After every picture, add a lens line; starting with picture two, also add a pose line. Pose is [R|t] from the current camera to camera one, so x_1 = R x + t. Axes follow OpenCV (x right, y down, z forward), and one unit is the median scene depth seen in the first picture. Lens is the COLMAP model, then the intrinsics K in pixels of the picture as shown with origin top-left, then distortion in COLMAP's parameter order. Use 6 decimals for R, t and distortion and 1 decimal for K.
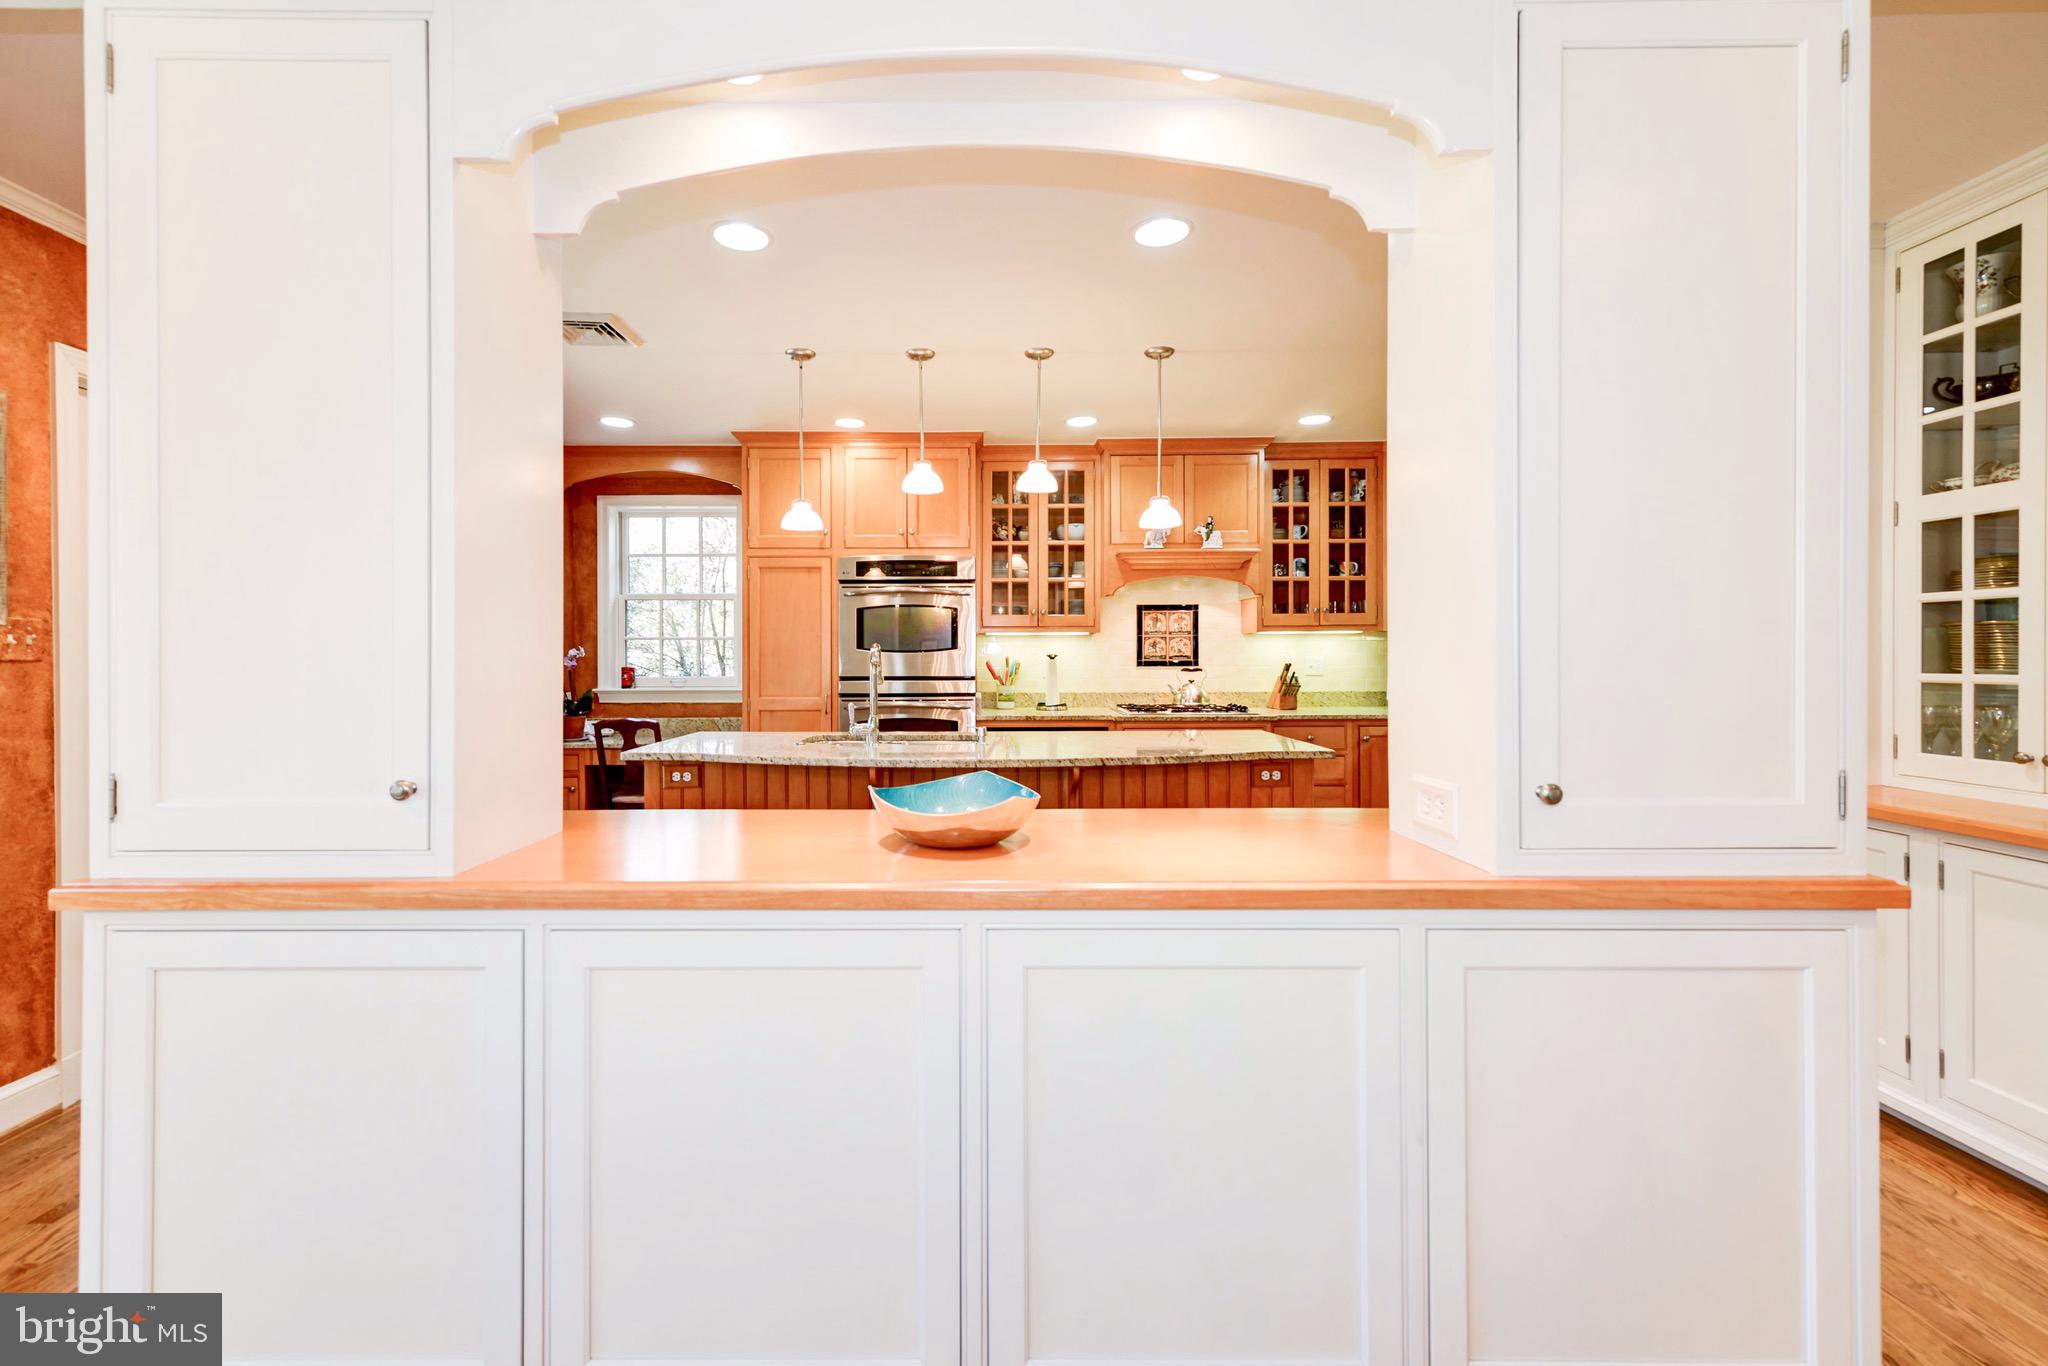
lens RADIAL K [[825.7, 0, 988.7], [0, 825.7, 654.9], [0, 0, 1]] dist [-0.000515, -0.000049]
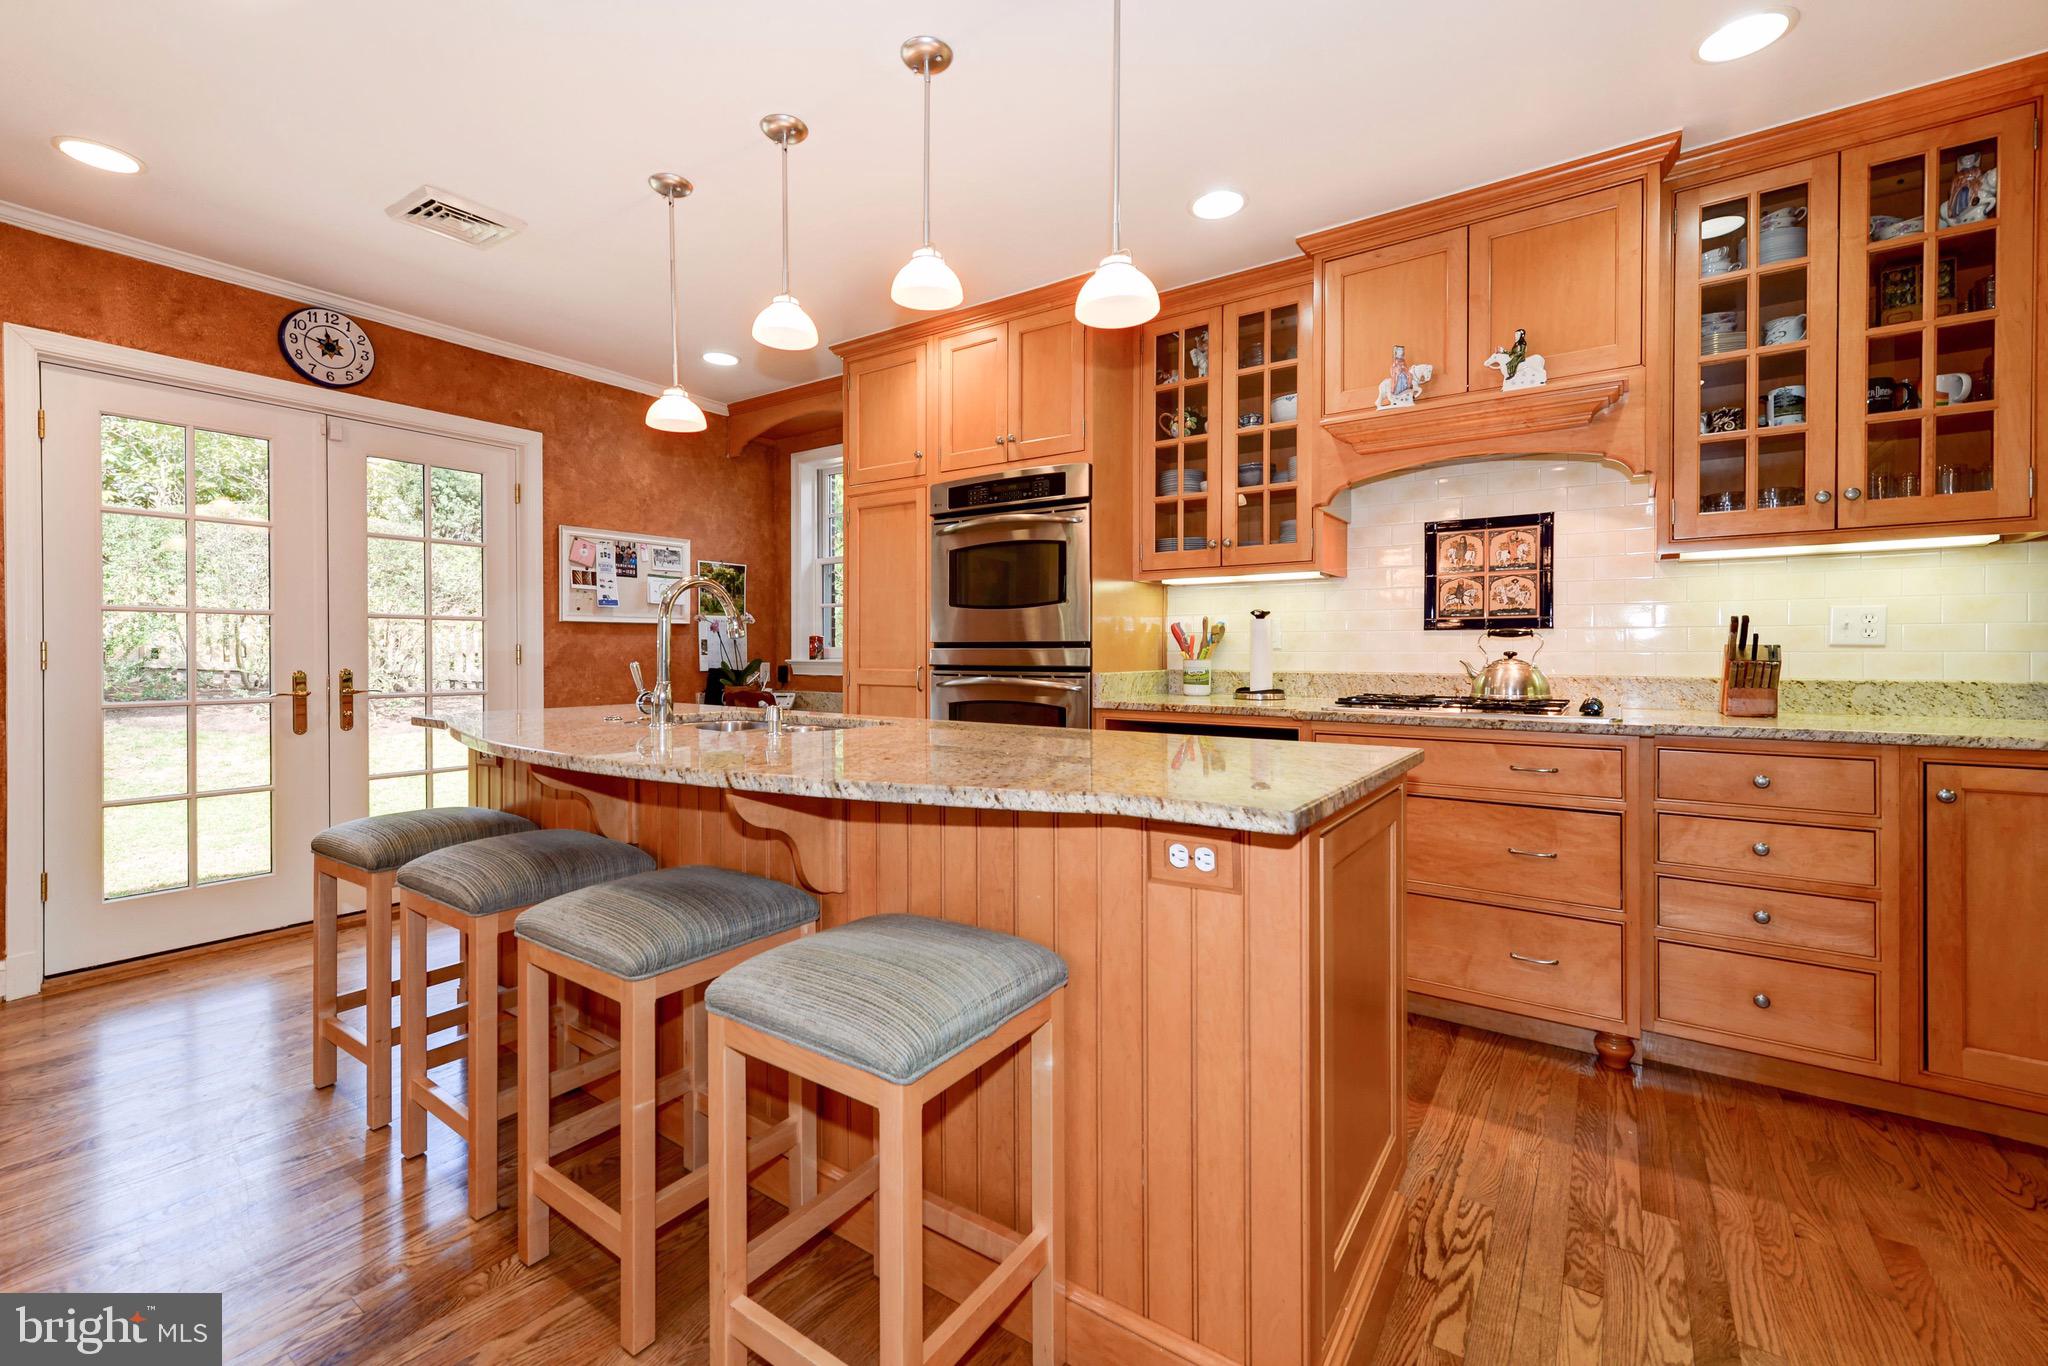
lens RADIAL K [[845.0, 0, 986.1], [0, 845.0, 649.9], [0, 0, 1]] dist [0.003417, 0.000135]
pose [[0.818054, 0.005590, -0.575115, 0.289582], [-0.003905, 0.999984, 0.004164, 0.028094], [0.575128, -0.001160, 0.818062, 0.367650]]
